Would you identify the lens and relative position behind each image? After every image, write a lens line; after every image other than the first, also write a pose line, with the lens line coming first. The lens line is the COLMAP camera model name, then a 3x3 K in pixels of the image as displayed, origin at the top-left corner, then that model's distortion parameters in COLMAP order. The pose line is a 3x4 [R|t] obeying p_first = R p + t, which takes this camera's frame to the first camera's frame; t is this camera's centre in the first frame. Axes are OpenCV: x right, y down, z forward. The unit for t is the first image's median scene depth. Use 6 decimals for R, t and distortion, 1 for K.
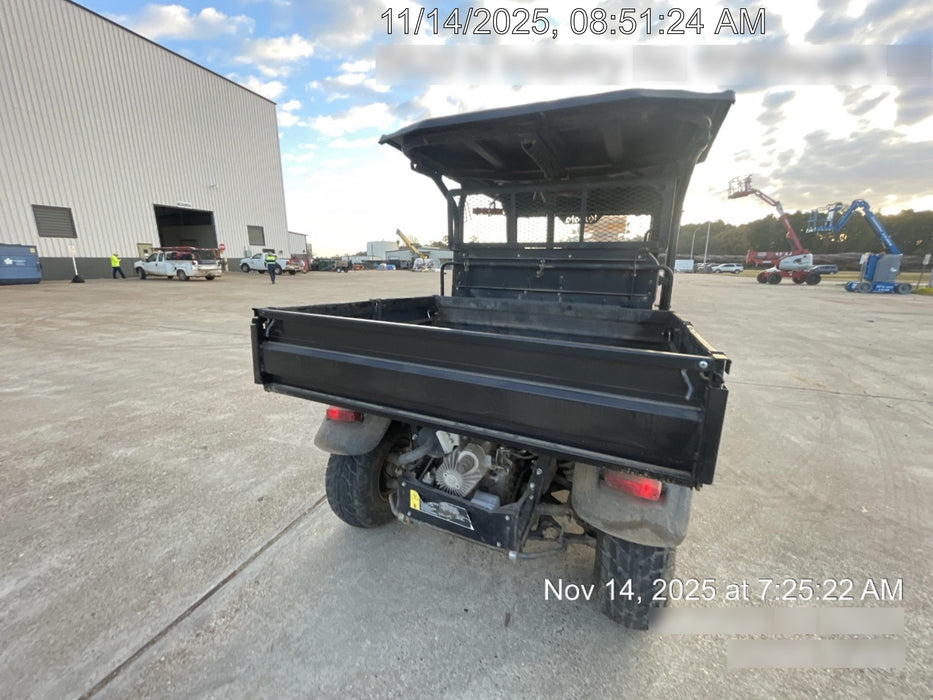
lens RADIAL K [[379.3, 0, 474.7], [0, 379.3, 347.6], [0, 0, 1]] dist [0.010902, -0.000623]
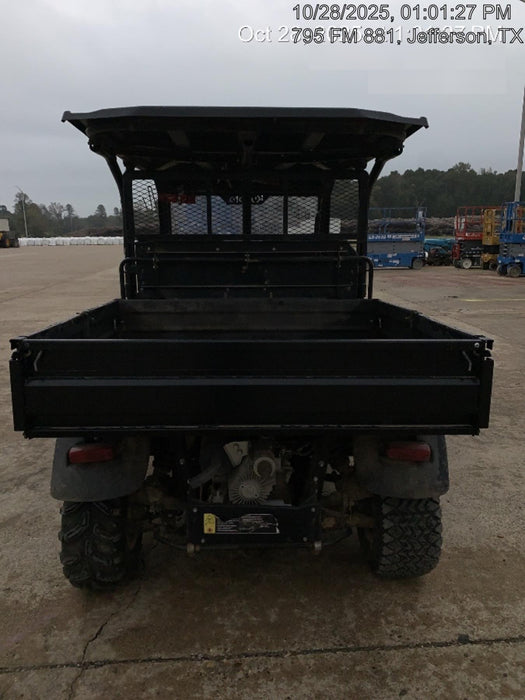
lens RADIAL K [[541.8, 0, 257.0], [0, 541.8, 341.6], [0, 0, 1]] dist [0.034903, -0.036095]
pose [[0.895054, -0.109835, 0.432221, -0.428509], [0.114802, 0.993280, 0.014677, -0.039017], [-0.430929, 0.036483, 0.901648, -0.207392]]
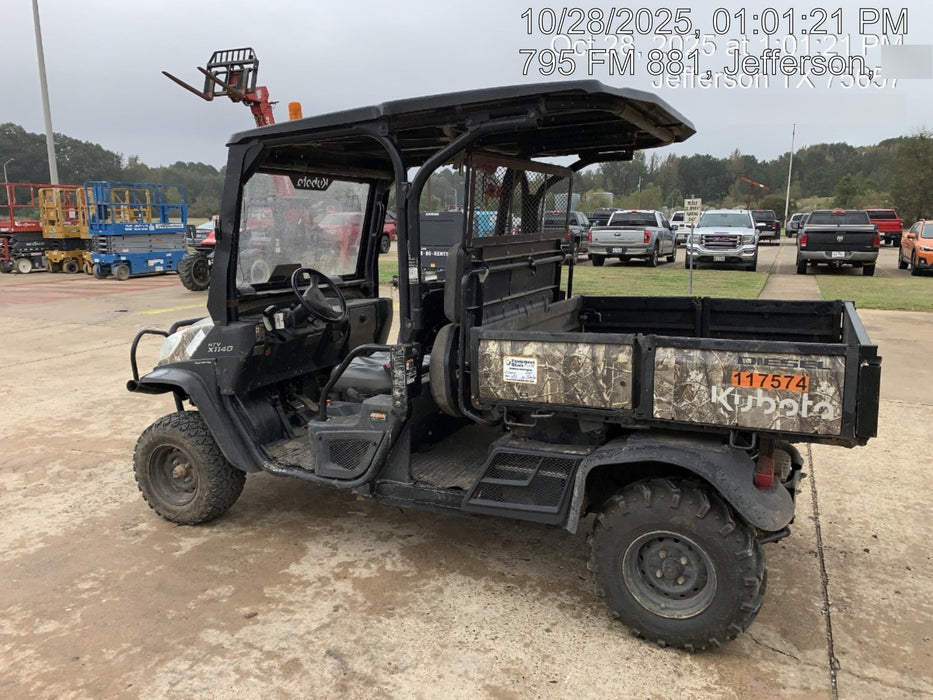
lens RADIAL K [[722.1, 0, 458.9], [0, 722.1, 352.7], [0, 0, 1]] dist [0.034903, -0.036095]
pose [[0.022016, -0.203970, 0.978730, -1.422032], [0.212955, 0.957457, 0.194746, -0.386659], [-0.976814, 0.204138, 0.064515, 1.150879]]
